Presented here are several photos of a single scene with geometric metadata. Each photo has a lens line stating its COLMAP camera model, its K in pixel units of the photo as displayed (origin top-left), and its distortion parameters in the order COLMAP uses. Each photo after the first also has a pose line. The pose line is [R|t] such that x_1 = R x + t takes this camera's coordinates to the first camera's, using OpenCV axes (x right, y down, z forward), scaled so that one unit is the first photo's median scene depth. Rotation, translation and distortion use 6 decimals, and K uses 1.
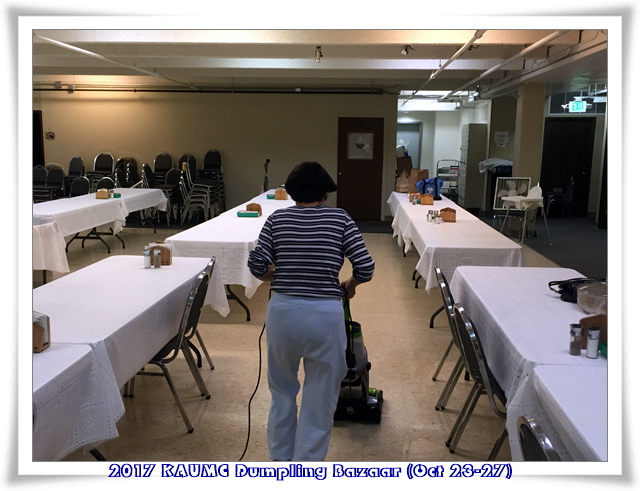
lens RADIAL K [[605.5, 0, 320.0], [0, 605.5, 245.5], [0, 0, 1]] dist [0.072074, -0.015107]
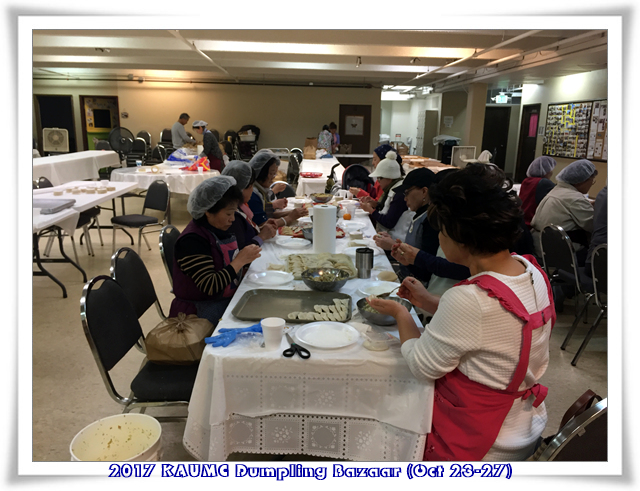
lens RADIAL K [[494.8, 0, 320.0], [0, 494.8, 245.5], [0, 0, 1]] dist [0.108589, -0.151819]
pose [[0.993404, -0.017642, 0.113298, -0.149819], [0.009985, 0.997649, 0.067803, 0.035886], [-0.114227, -0.066225, 0.991245, -0.159452]]
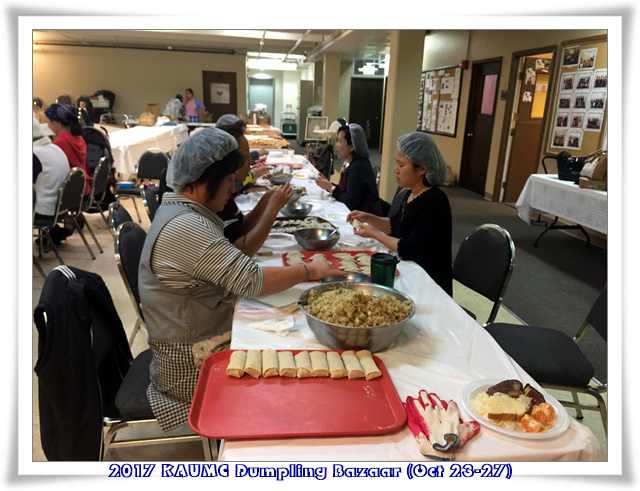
lens RADIAL K [[494.8, 0, 320.0], [0, 494.8, 245.5], [0, 0, 1]] dist [0.108589, -0.151819]
pose [[0.978938, -0.036091, 0.200941, 0.047713], [0.011963, 0.992700, 0.120017, 0.044378], [-0.203806, -0.115085, 0.972224, -0.184432]]
